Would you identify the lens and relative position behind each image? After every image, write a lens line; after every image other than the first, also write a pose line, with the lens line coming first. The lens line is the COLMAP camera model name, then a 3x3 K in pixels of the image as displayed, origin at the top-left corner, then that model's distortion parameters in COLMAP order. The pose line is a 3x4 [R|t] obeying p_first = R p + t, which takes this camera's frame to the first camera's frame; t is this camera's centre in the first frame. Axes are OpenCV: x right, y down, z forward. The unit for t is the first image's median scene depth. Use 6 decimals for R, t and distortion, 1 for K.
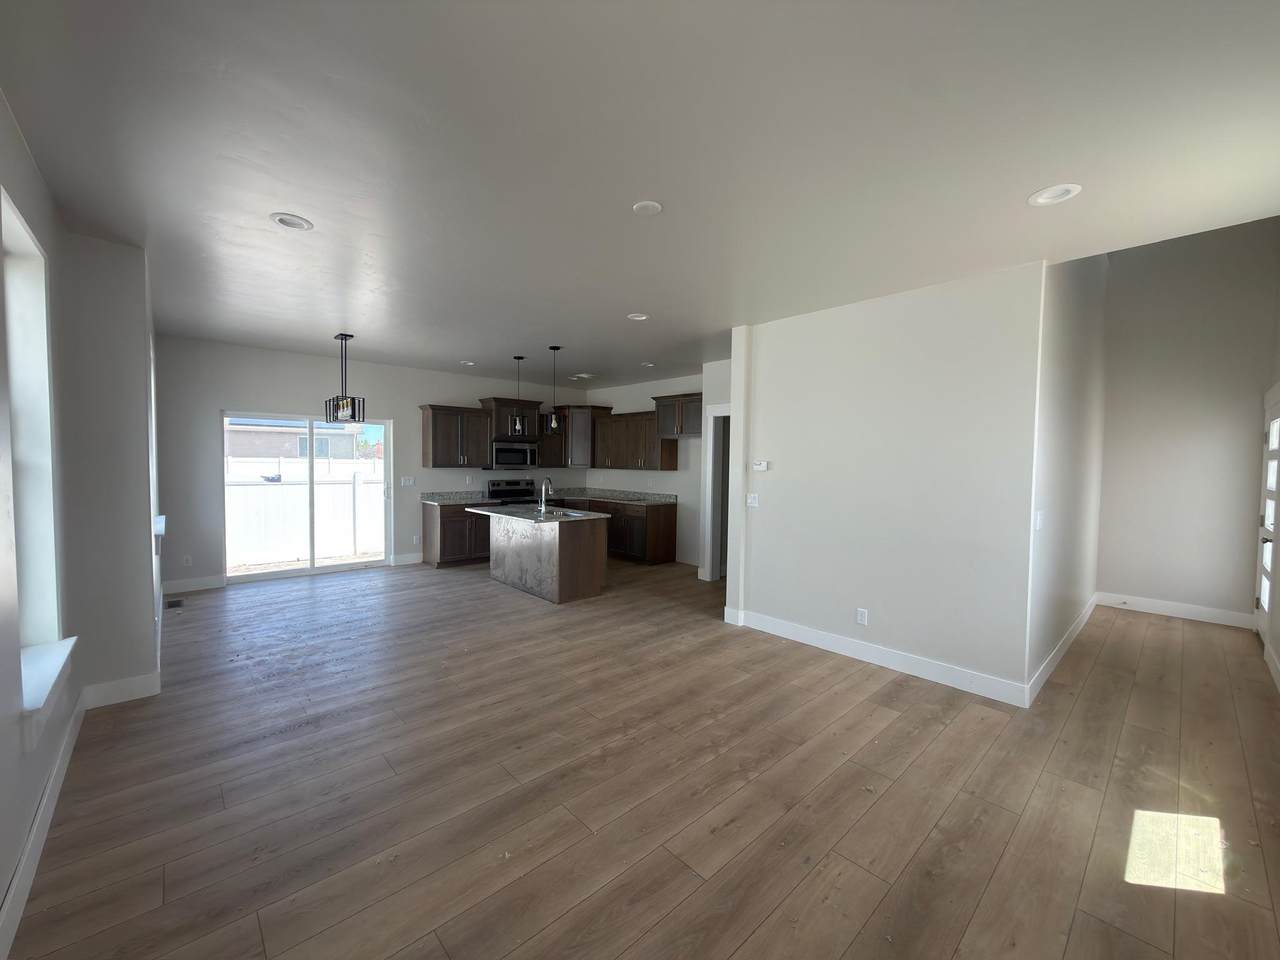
lens RADIAL K [[511.0, 0, 642.2], [0, 511.0, 482.6], [0, 0, 1]] dist [0.002810, 0.000026]
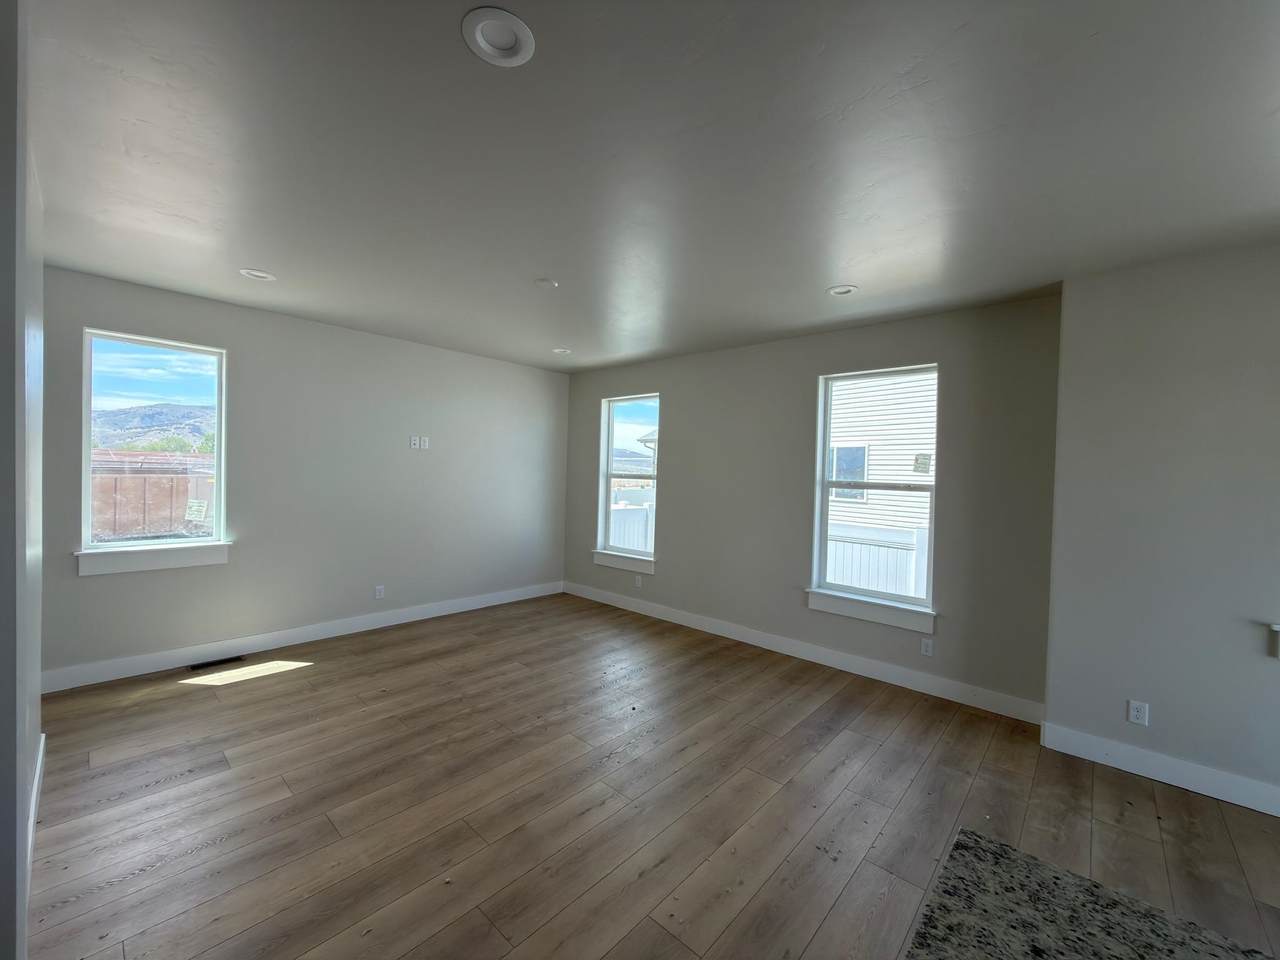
lens RADIAL K [[511.0, 0, 640.3], [0, 511.0, 479.4], [0, 0, 1]] dist [0.002810, 0.000026]
pose [[-0.995533, -0.042501, -0.084308, -0.053262], [-0.047212, 0.997386, 0.054696, -0.046115], [0.081763, 0.058432, -0.994937, 0.910732]]
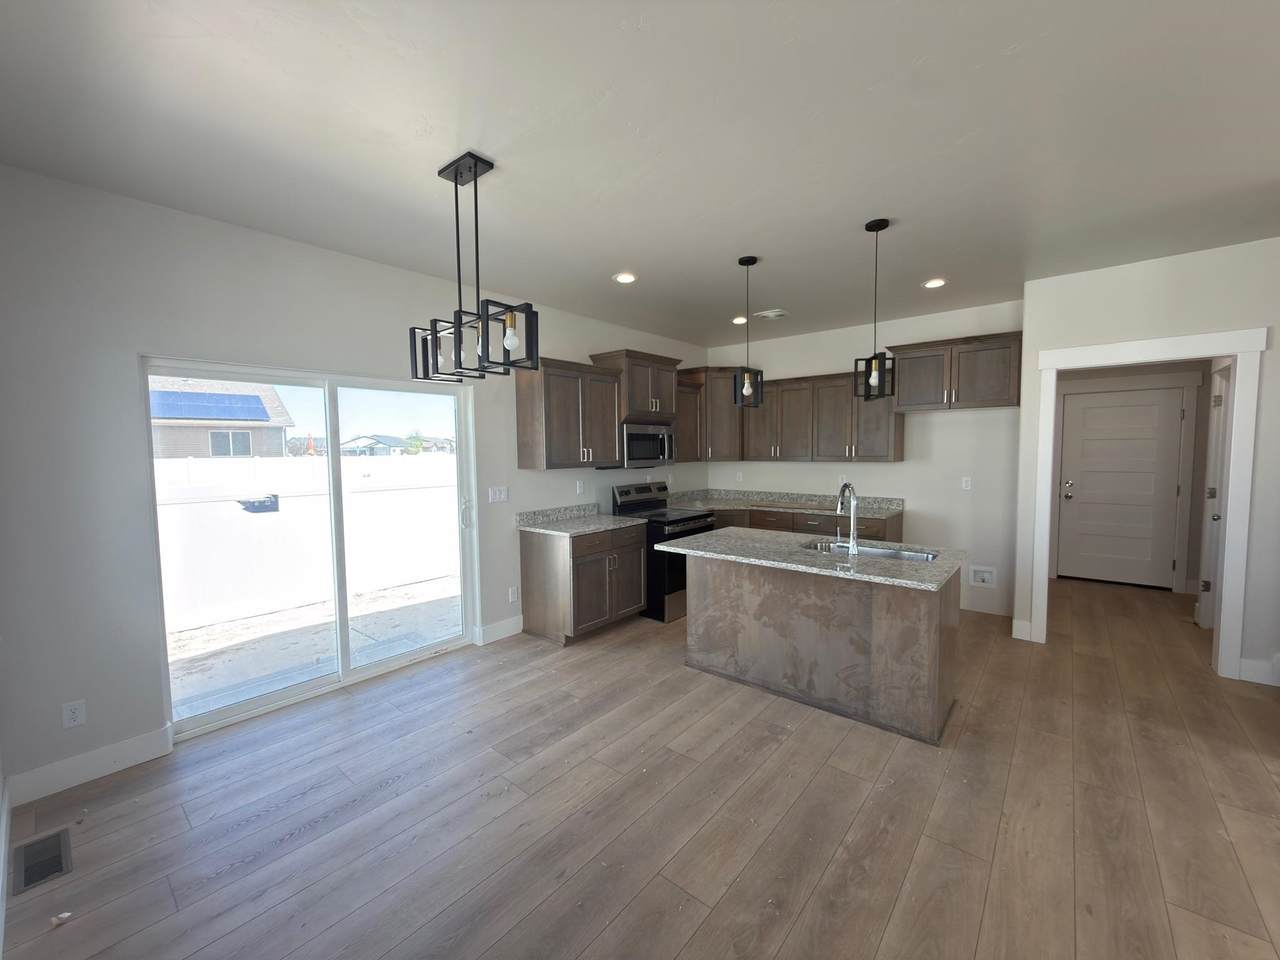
lens RADIAL K [[511.0, 0, 639.0], [0, 511.0, 483.6], [0, 0, 1]] dist [0.002810, 0.000026]
pose [[0.991896, -0.034453, 0.122290, -0.409794], [0.031433, 0.999153, 0.026546, -0.027563], [-0.123101, -0.022487, 0.992139, 0.457213]]
